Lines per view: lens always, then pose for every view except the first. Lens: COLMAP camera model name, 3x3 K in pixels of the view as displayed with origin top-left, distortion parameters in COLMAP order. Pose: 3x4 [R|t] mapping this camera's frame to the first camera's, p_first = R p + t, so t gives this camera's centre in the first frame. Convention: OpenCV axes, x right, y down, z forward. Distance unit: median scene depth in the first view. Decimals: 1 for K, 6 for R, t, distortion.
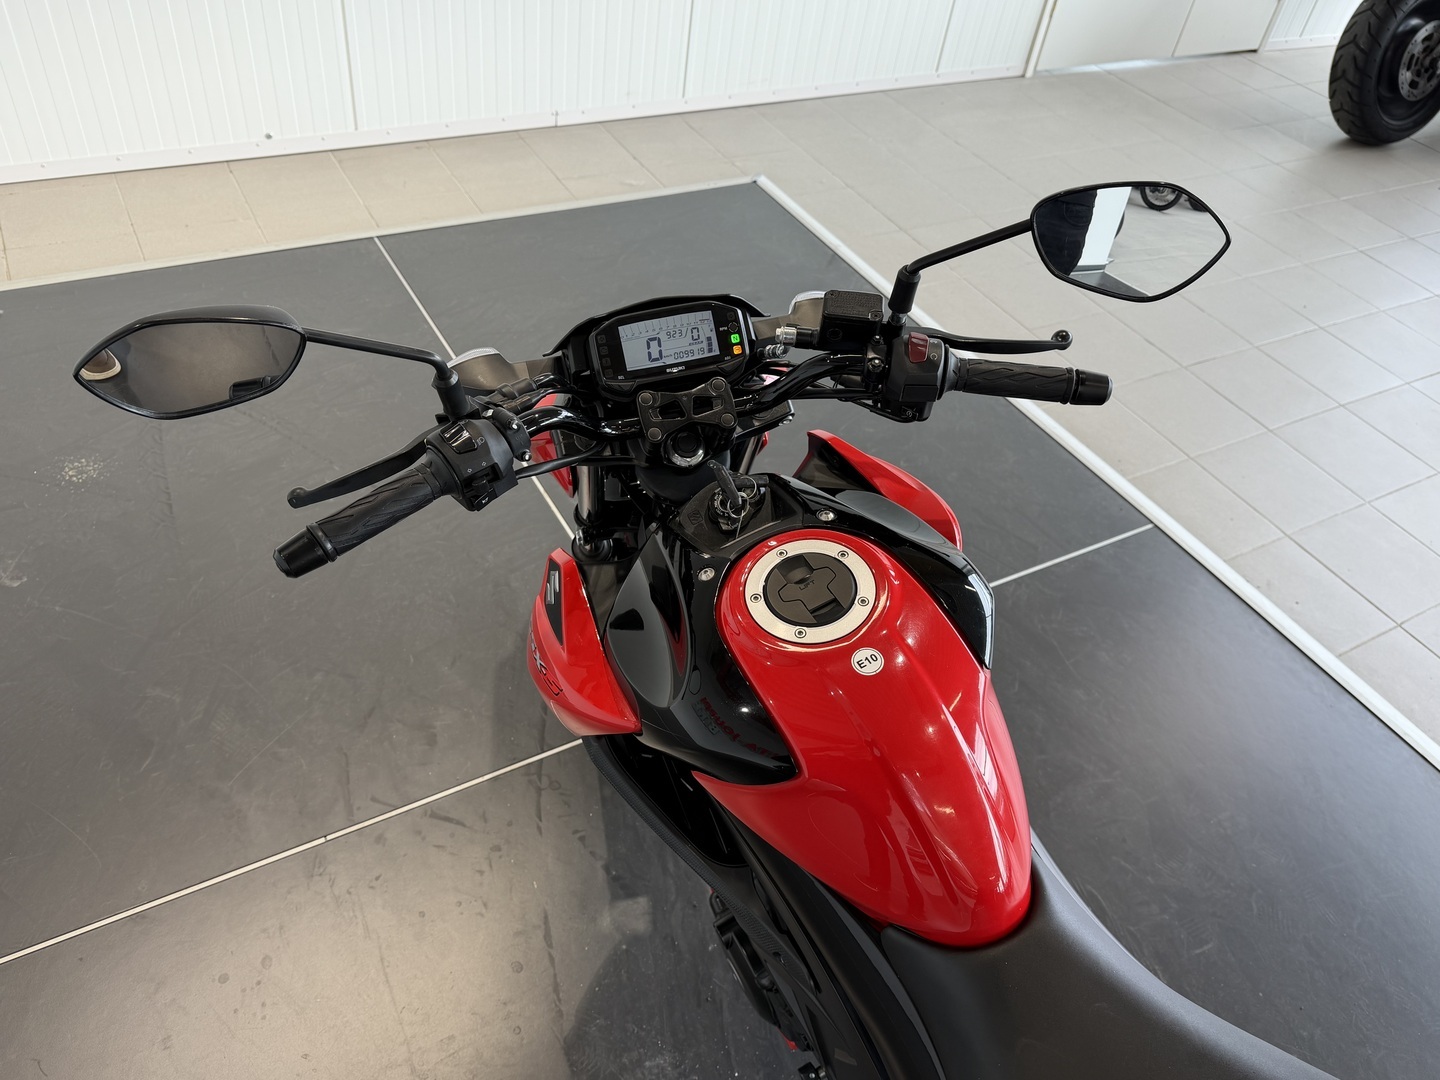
lens RADIAL K [[1096.0, 0, 720.0], [0, 1096.0, 540.0], [0, 0, 1]] dist [-0.001252, -0.004319]
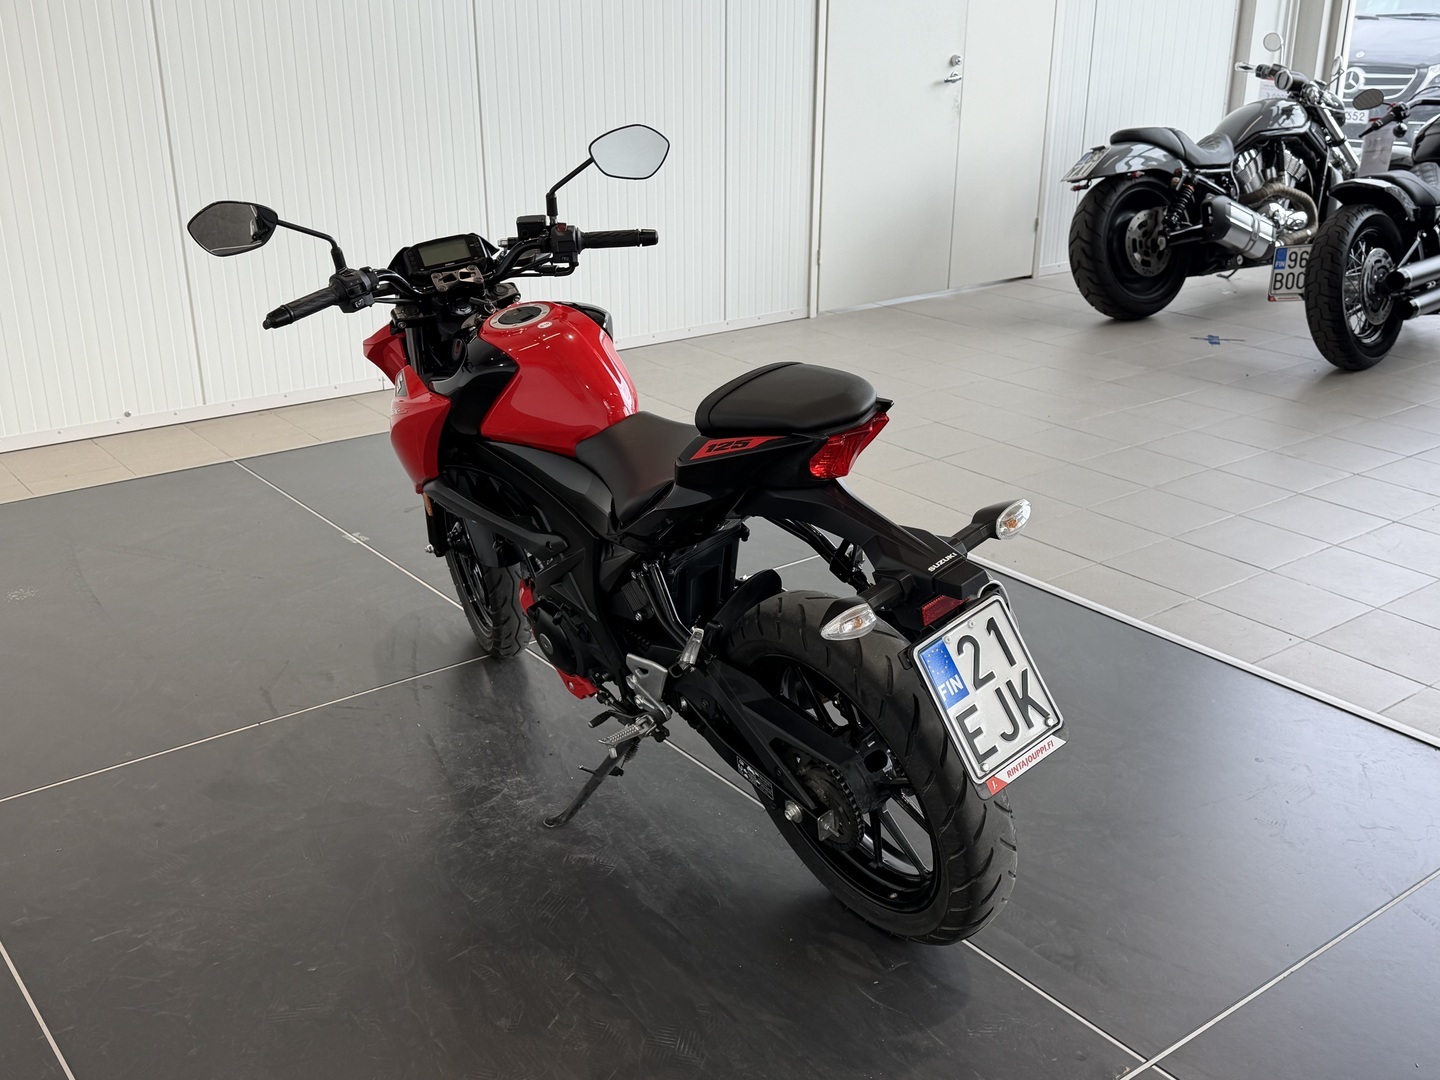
lens RADIAL K [[1491.8, 0, 720.0], [0, 1491.8, 540.0], [0, 0, 1]] dist [0.111383, -0.014706]
pose [[0.983418, -0.161275, 0.082945, 0.134829], [0.180576, 0.913131, -0.365492, 1.380051], [-0.016795, 0.374409, 0.927111, -1.342829]]
